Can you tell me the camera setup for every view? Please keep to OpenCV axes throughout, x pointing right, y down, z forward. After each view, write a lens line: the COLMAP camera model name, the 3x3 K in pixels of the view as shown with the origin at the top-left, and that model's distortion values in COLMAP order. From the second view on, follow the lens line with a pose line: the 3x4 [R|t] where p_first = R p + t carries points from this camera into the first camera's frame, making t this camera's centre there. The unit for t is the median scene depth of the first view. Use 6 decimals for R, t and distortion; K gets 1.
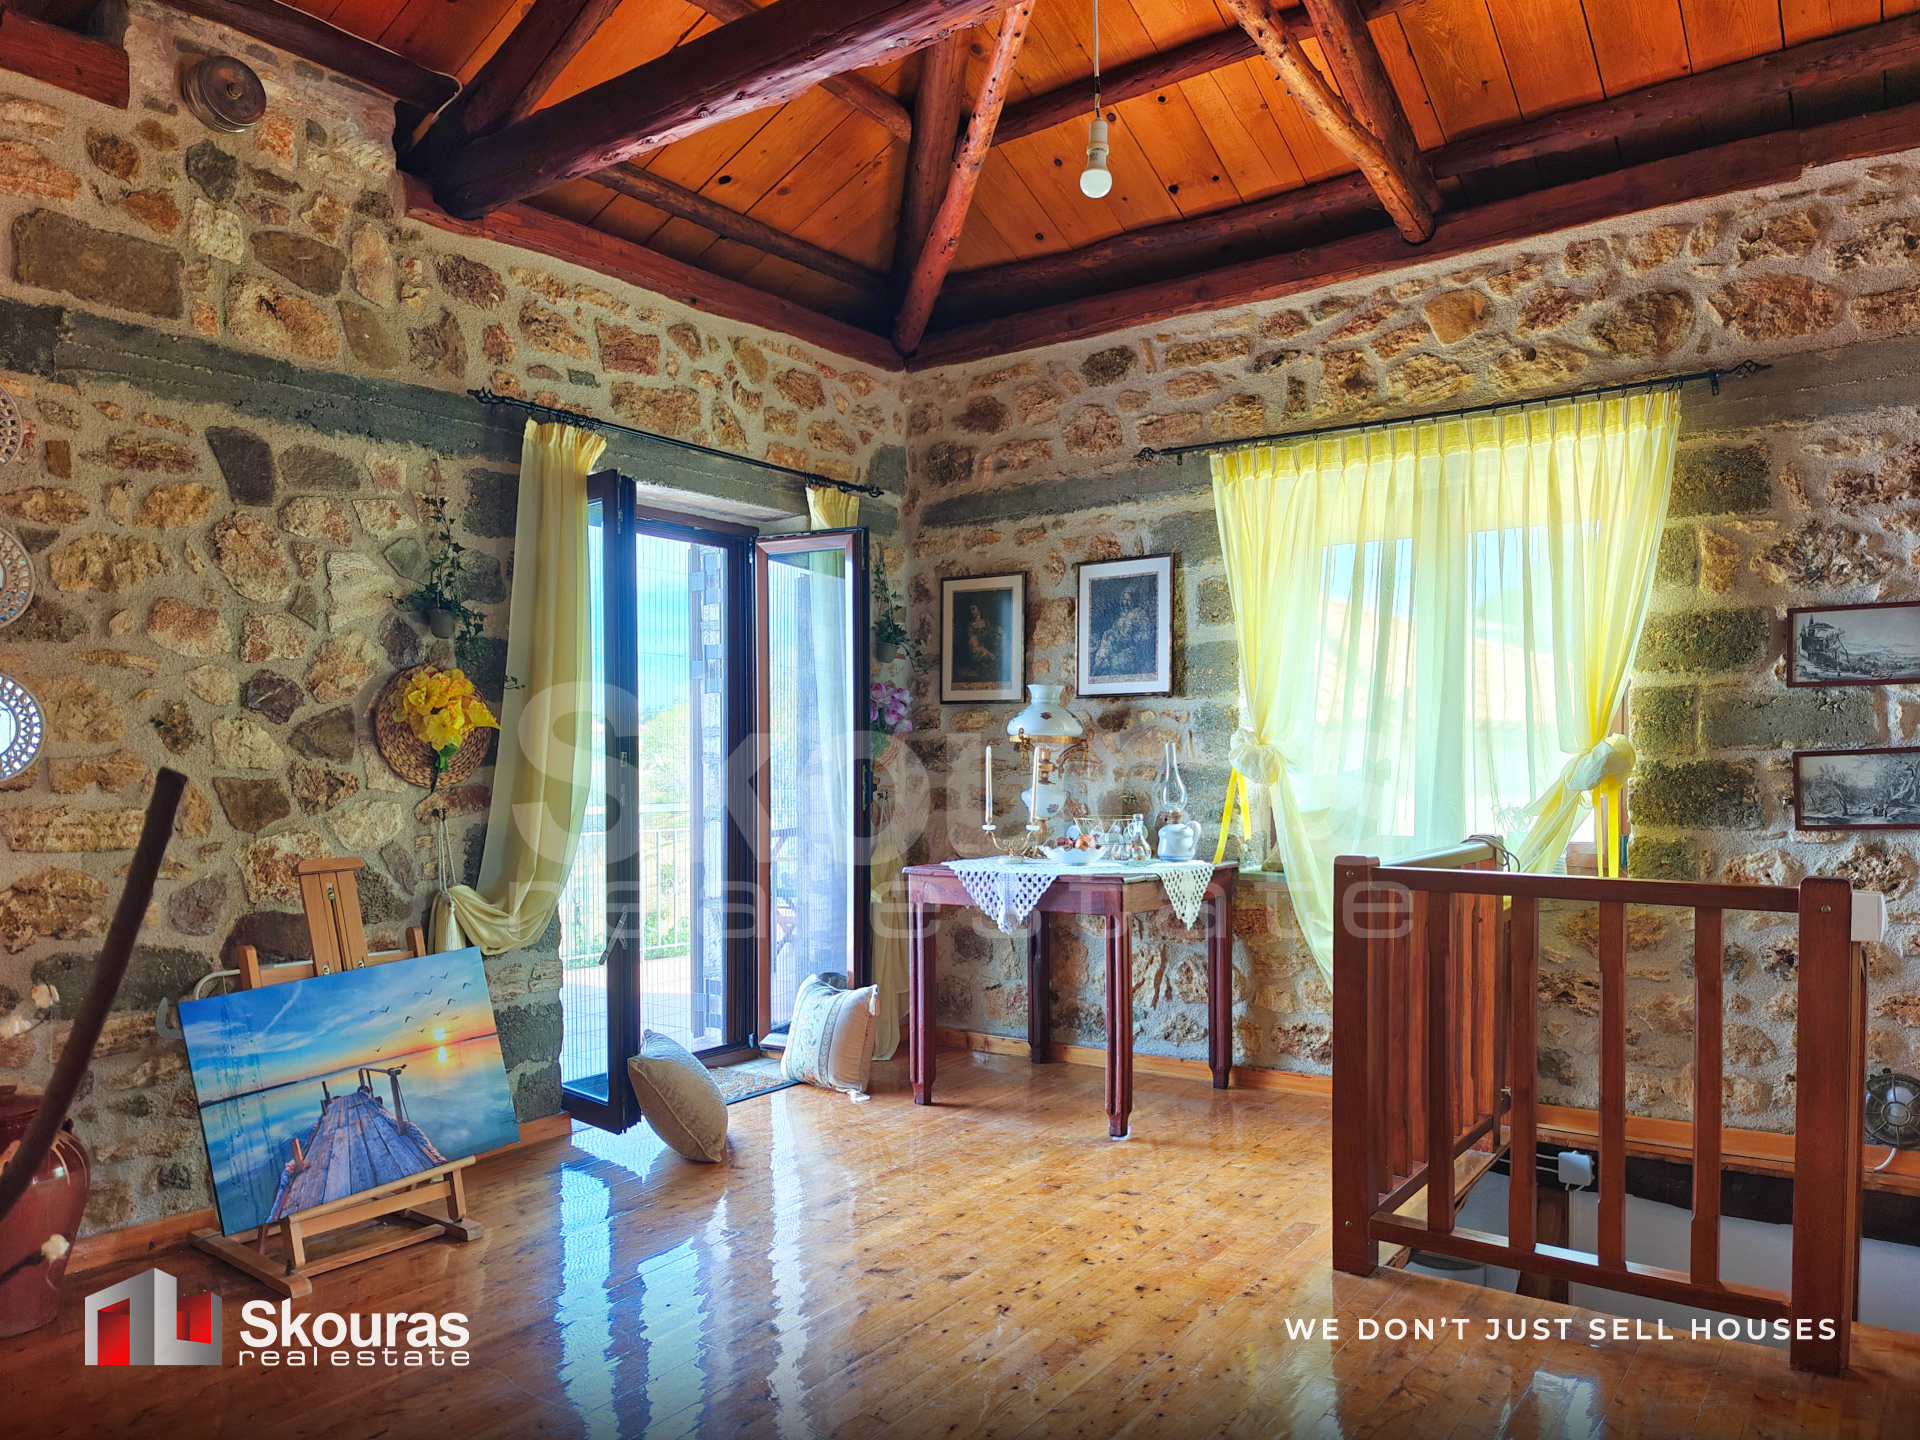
lens RADIAL K [[1337.3, 0, 963.0], [0, 1337.3, 800.4], [0, 0, 1]] dist [0.047868, -0.049649]
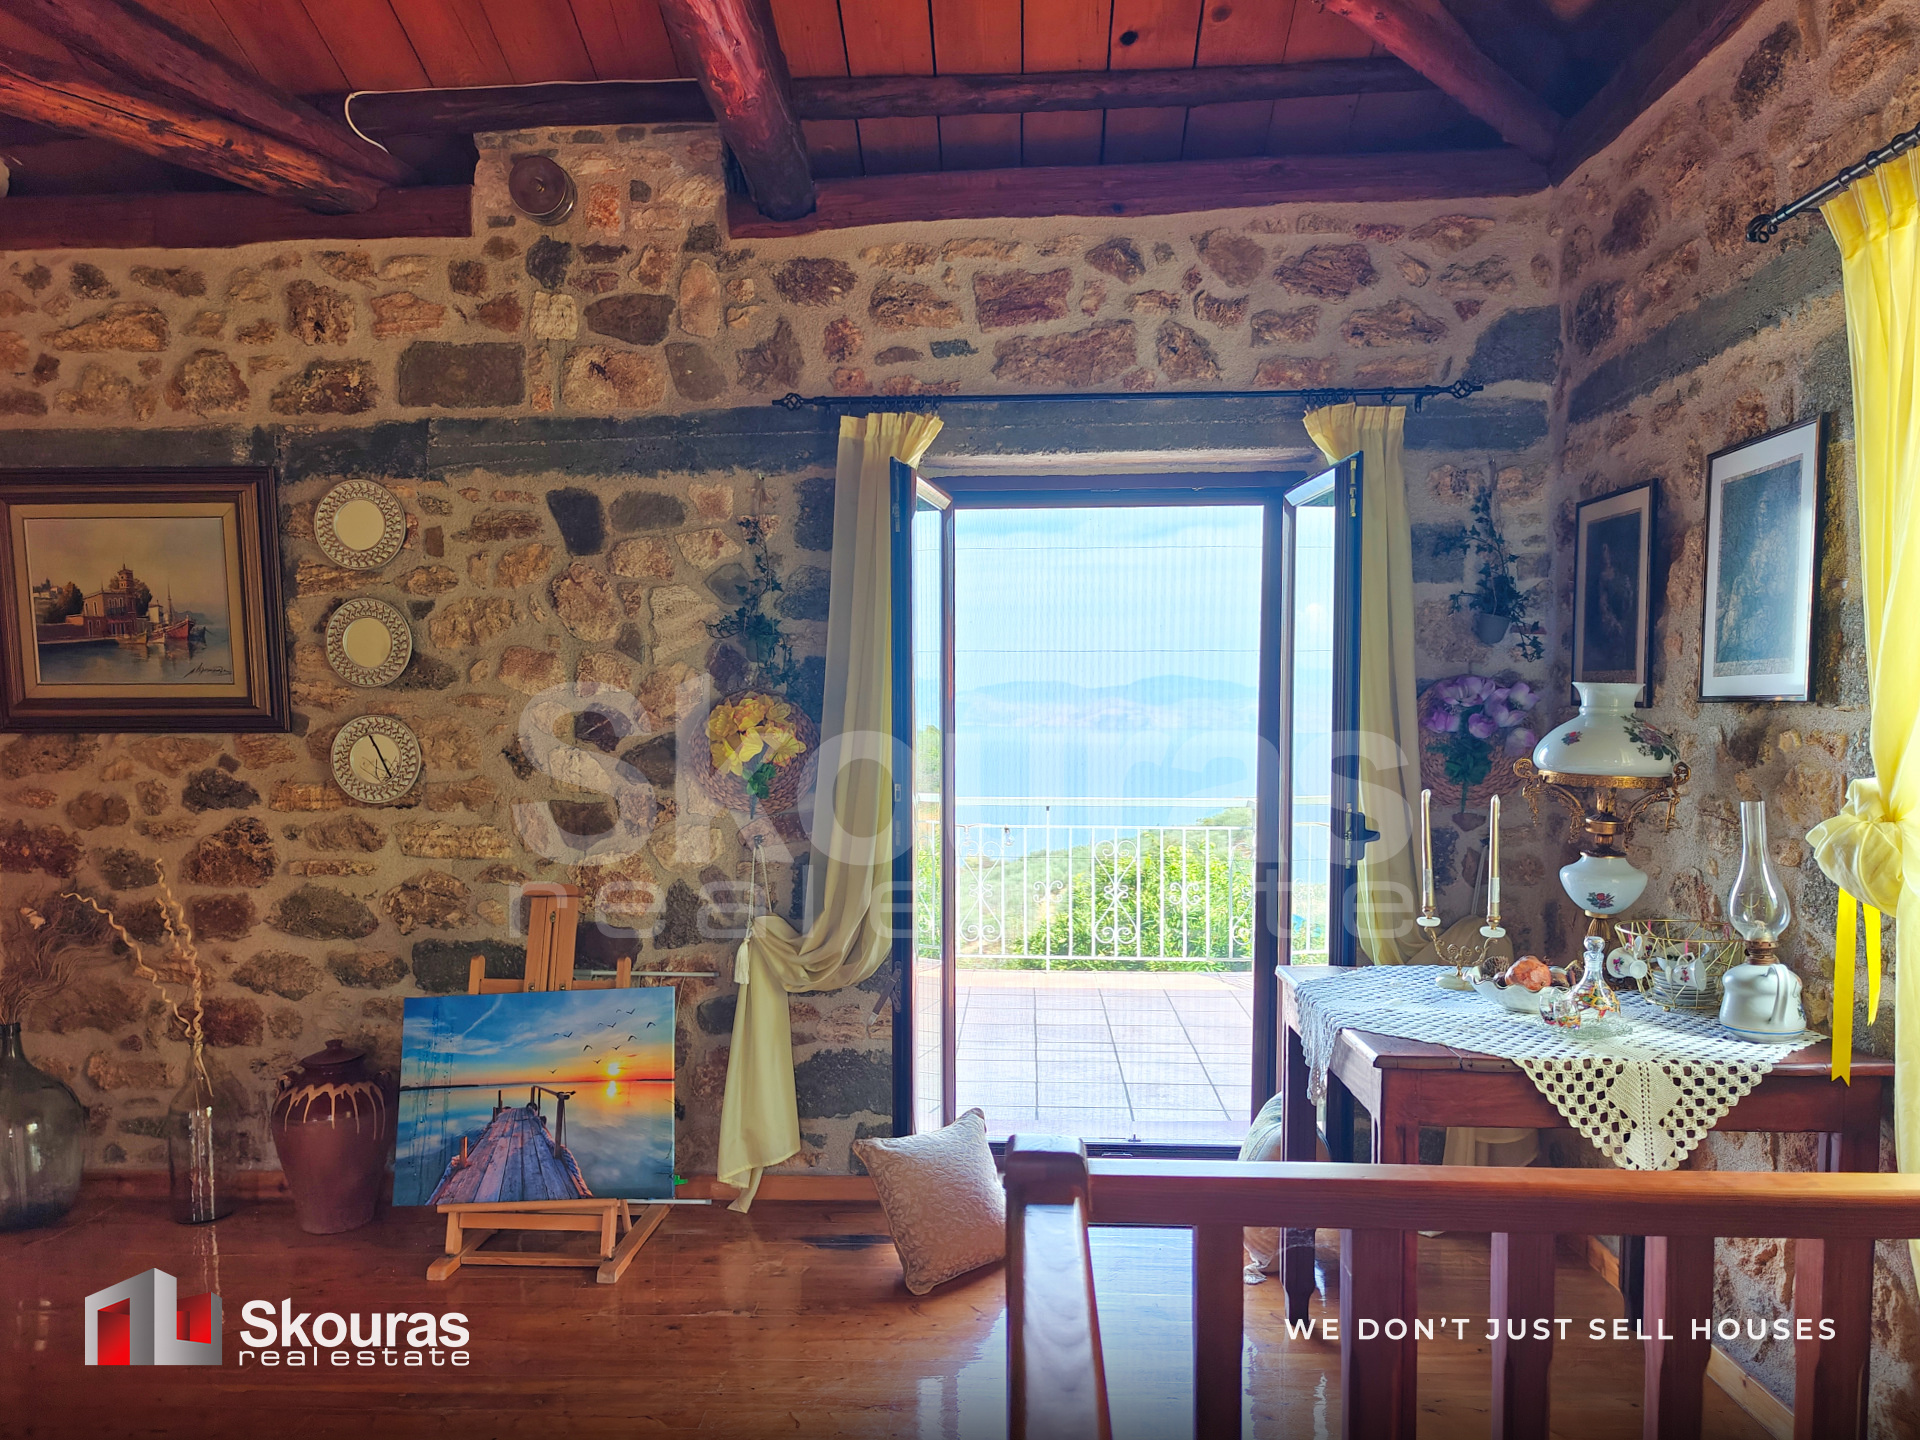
lens RADIAL K [[1344.5, 0, 960.5], [0, 1344.5, 774.1], [0, 0, 1]] dist [0.006966, 0.004655]
pose [[0.544855, 0.045575, -0.837291, 0.505563], [-0.025769, 0.998960, 0.037606, -0.078447], [0.838134, 0.001086, 0.545463, 0.580627]]
